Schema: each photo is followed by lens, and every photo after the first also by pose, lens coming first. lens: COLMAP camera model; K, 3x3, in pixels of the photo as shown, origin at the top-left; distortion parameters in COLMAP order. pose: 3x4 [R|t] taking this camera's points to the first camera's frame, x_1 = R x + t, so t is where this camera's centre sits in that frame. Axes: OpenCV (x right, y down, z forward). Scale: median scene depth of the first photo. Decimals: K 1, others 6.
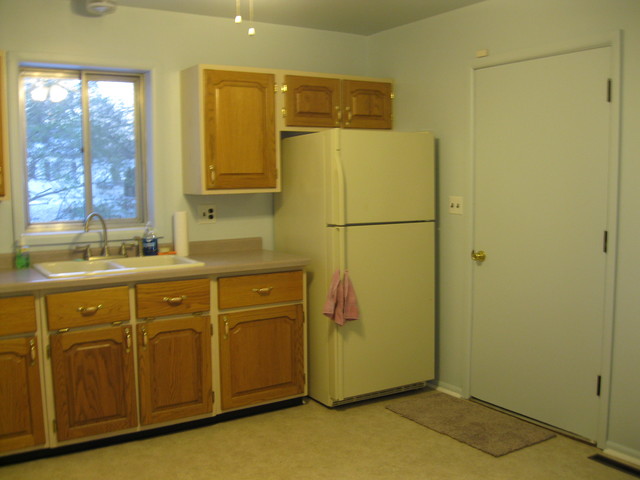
lens RADIAL K [[655.2, 0, 318.1], [0, 655.2, 244.5], [0, 0, 1]] dist [-0.136256, 0.079915]
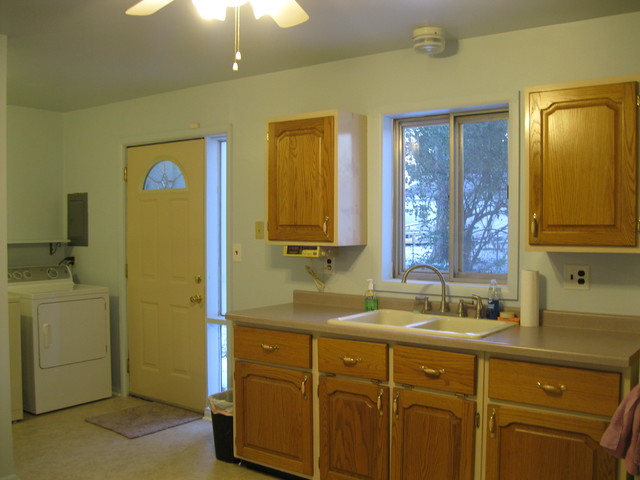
lens RADIAL K [[655.2, 0, 318.1], [0, 655.2, 244.5], [0, 0, 1]] dist [-0.136256, 0.079915]
pose [[0.354886, 0.037847, -0.934143, 0.489848], [-0.103818, 0.994596, 0.000856, -0.062280], [0.929128, 0.096677, 0.356897, 0.515220]]
